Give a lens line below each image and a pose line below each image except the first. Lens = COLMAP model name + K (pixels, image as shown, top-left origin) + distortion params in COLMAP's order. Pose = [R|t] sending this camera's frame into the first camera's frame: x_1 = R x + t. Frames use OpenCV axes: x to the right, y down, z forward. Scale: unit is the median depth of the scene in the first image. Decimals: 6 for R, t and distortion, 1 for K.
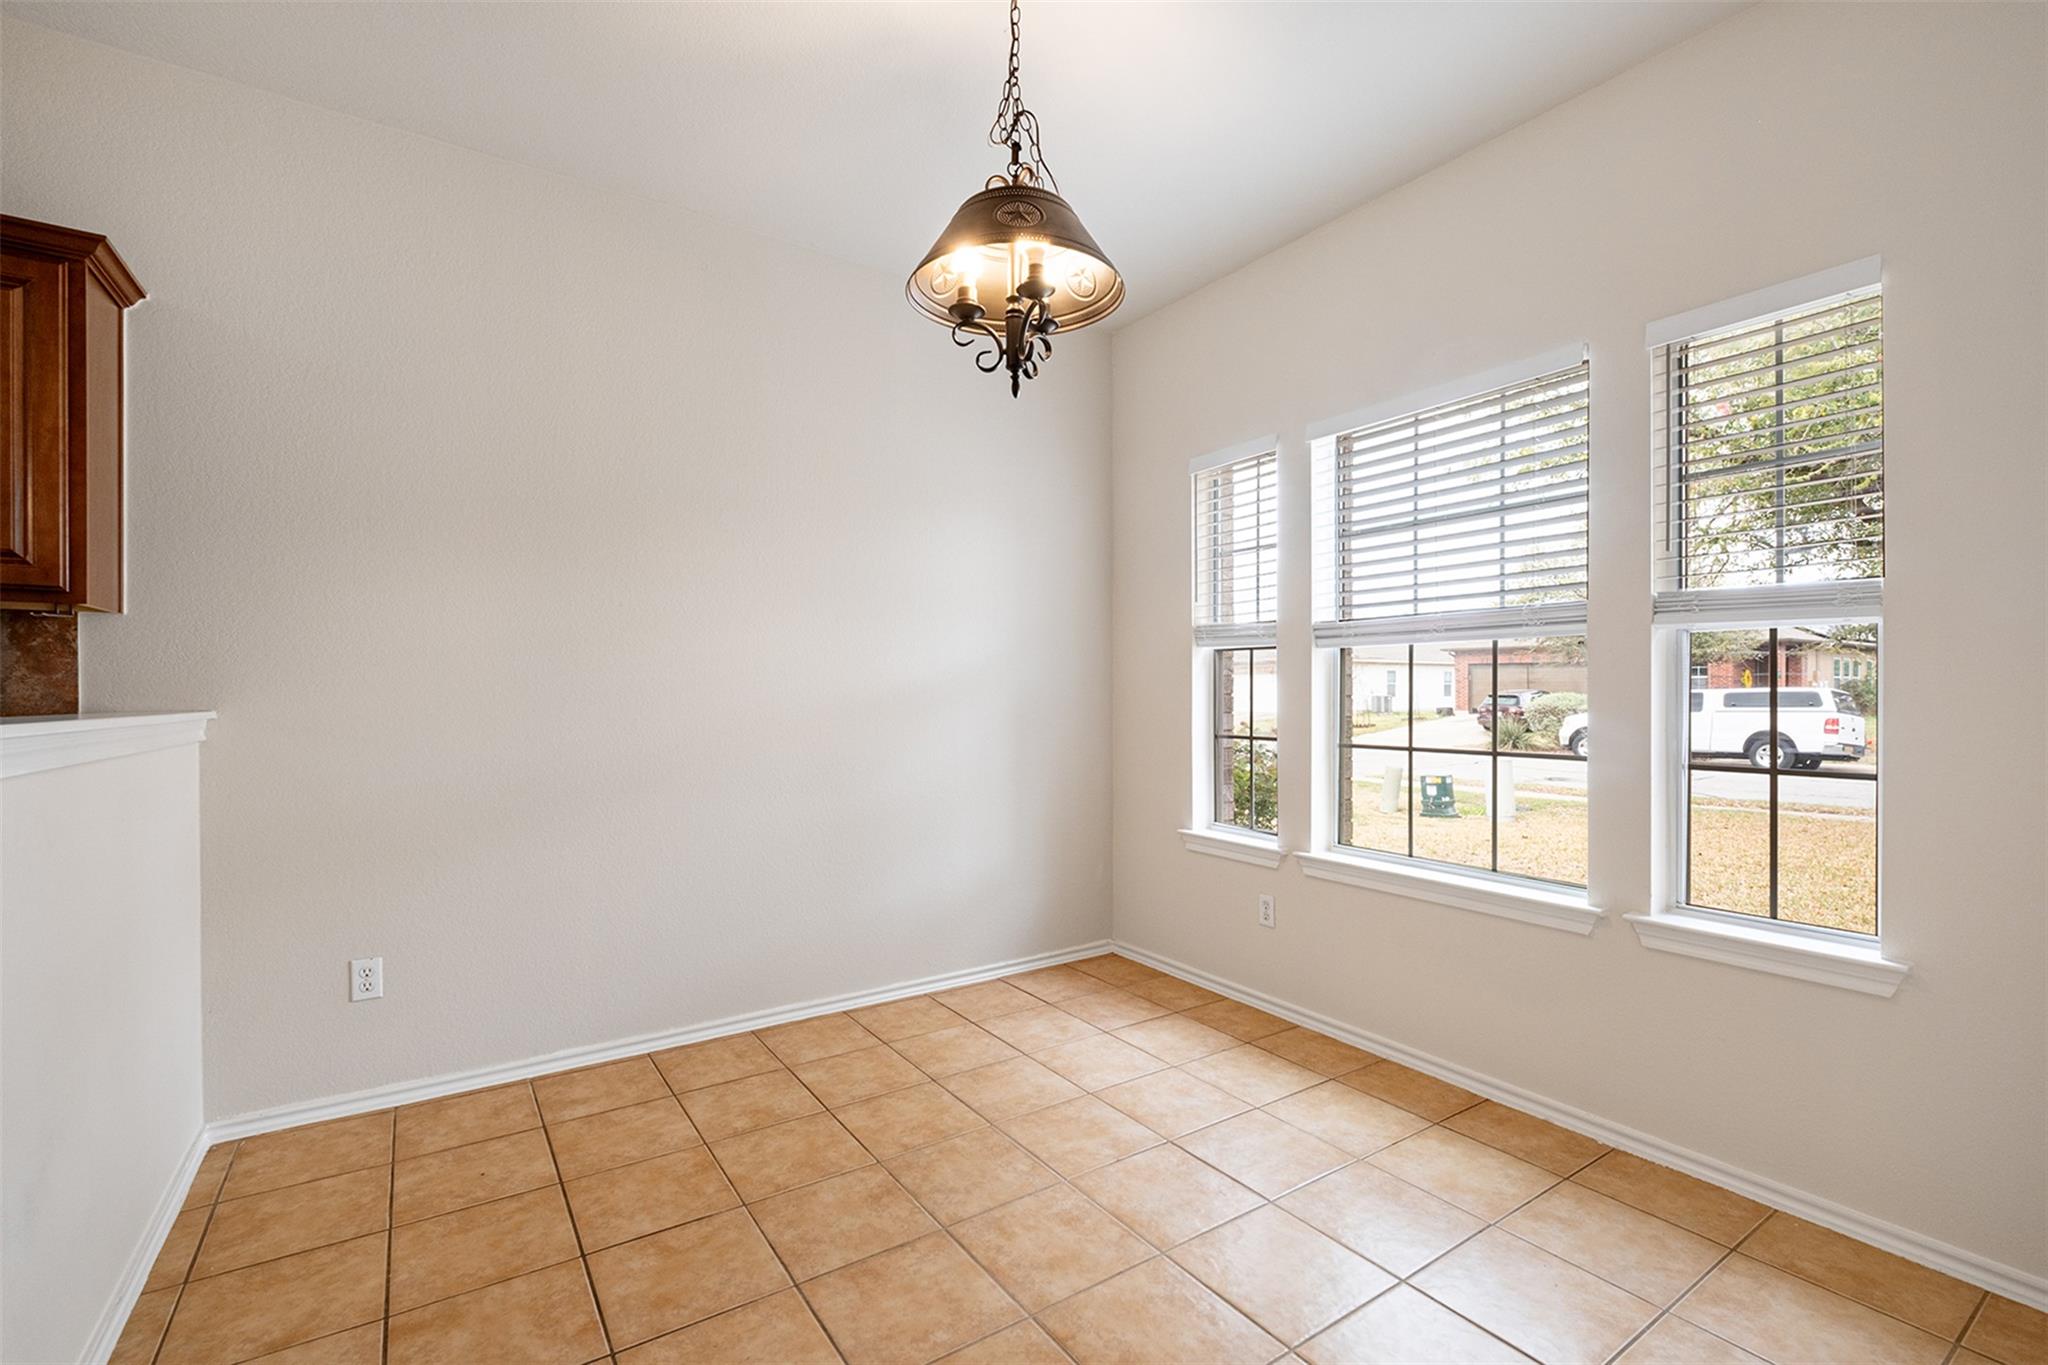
lens RADIAL K [[889.2, 0, 1029.4], [0, 889.2, 696.5], [0, 0, 1]] dist [0.001505, -0.004094]
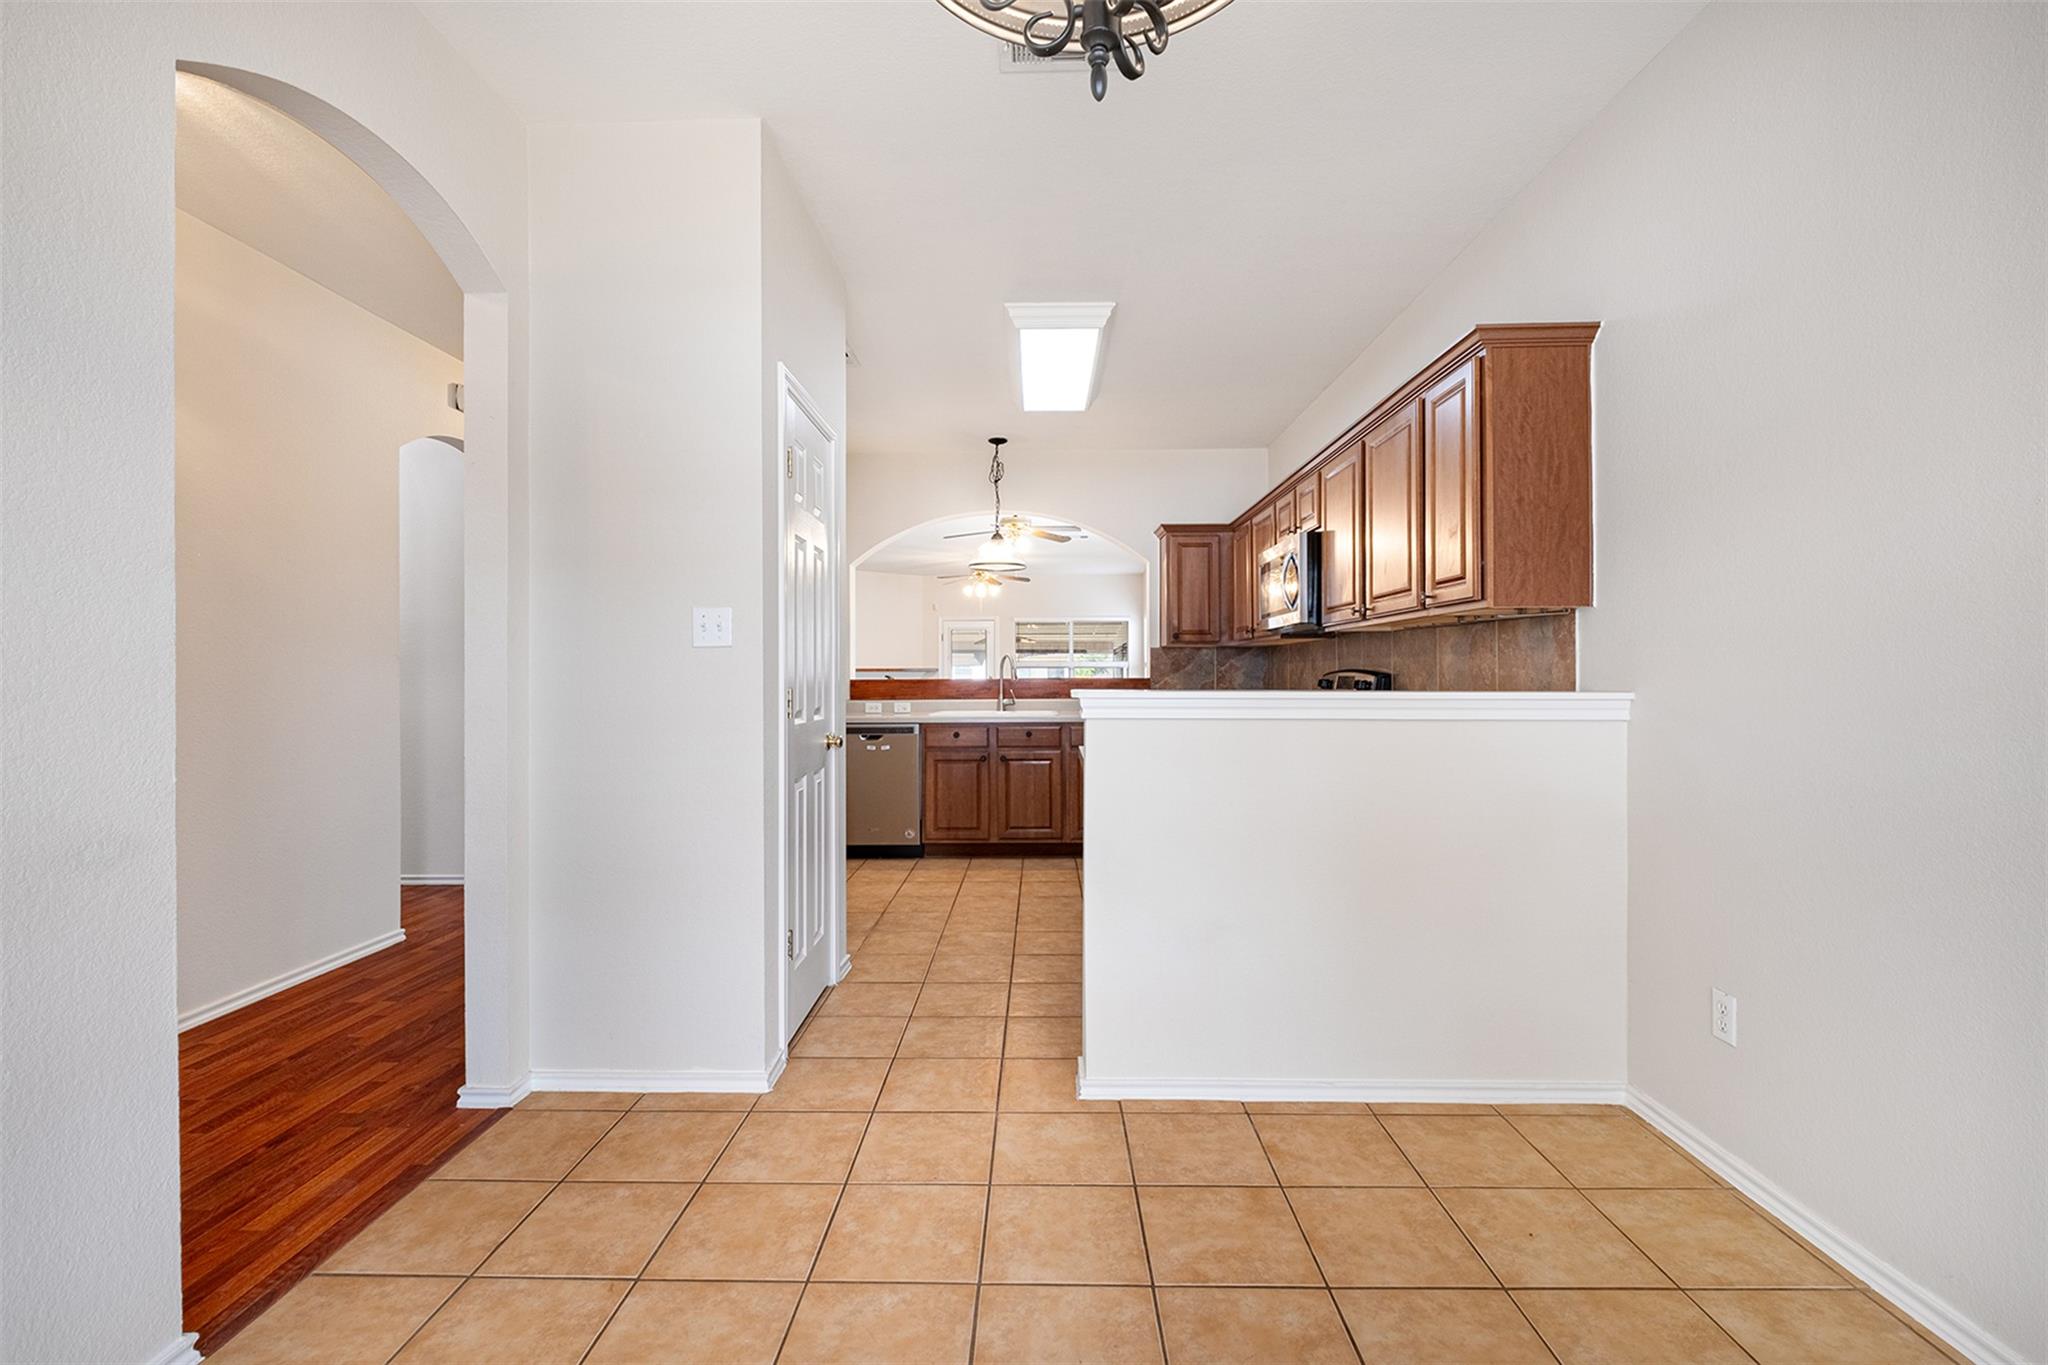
lens RADIAL K [[889.2, 0, 1017.8], [0, 889.2, 673.2], [0, 0, 1]] dist [0.001505, -0.004094]
pose [[-0.575631, 0.002702, -0.817705, 0.370745], [-0.001615, 0.999989, 0.004441, -0.010260], [0.817708, 0.003877, -0.575621, 1.073491]]
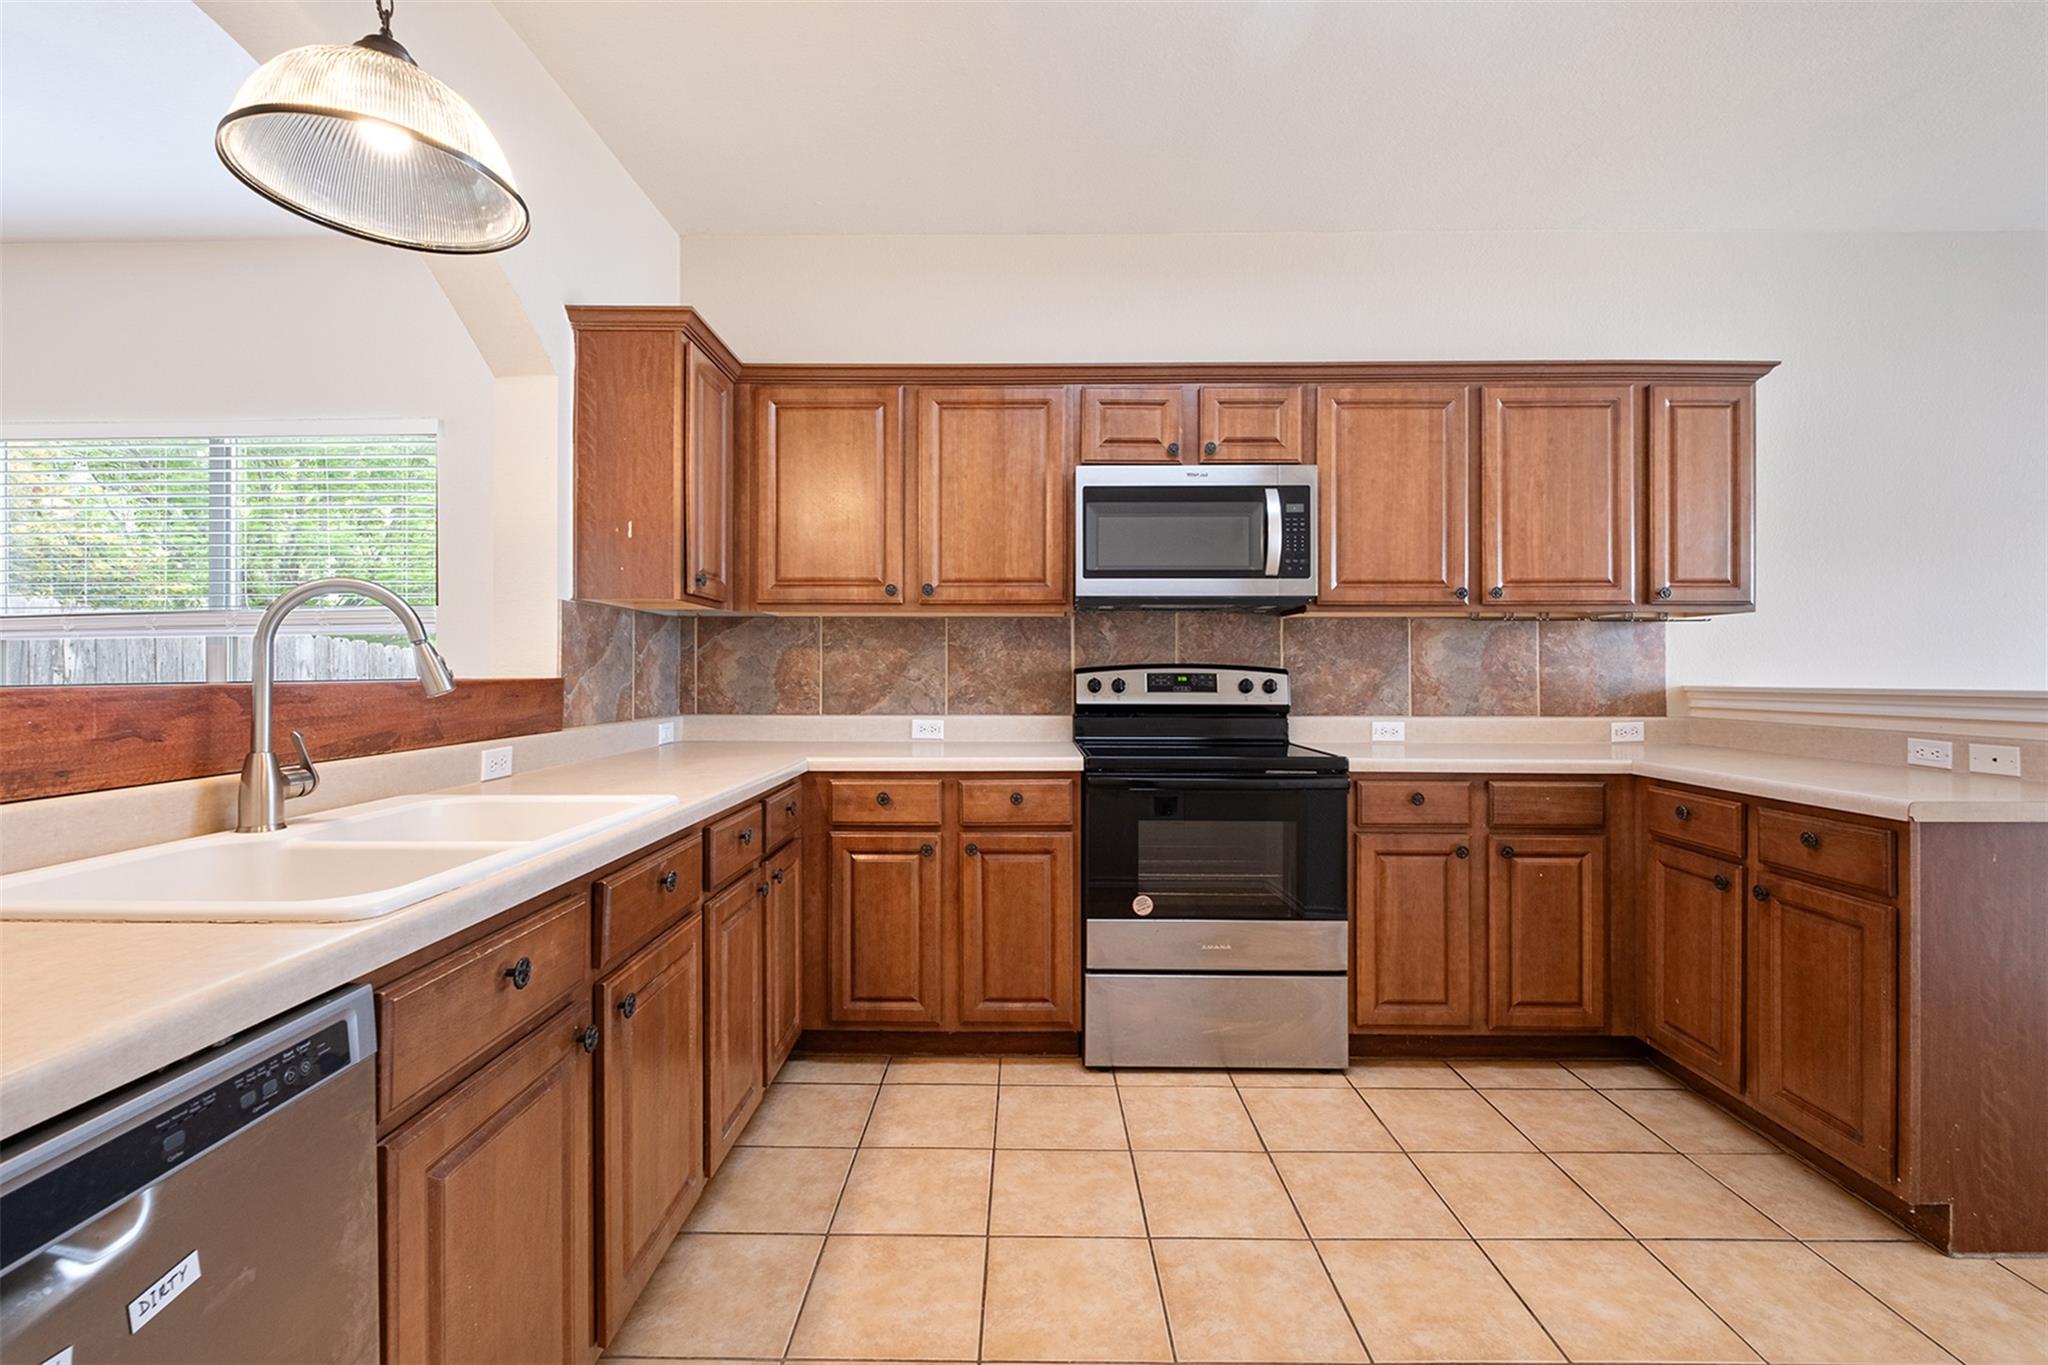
lens RADIAL K [[889.2, 0, 1010.9], [0, 889.2, 672.7], [0, 0, 1]] dist [0.001505, -0.004094]
pose [[0.822079, 0.004355, -0.569357, -1.126077], [-0.006850, 0.999974, -0.002242, 0.008754], [0.569333, 0.005743, 0.822087, -0.827791]]
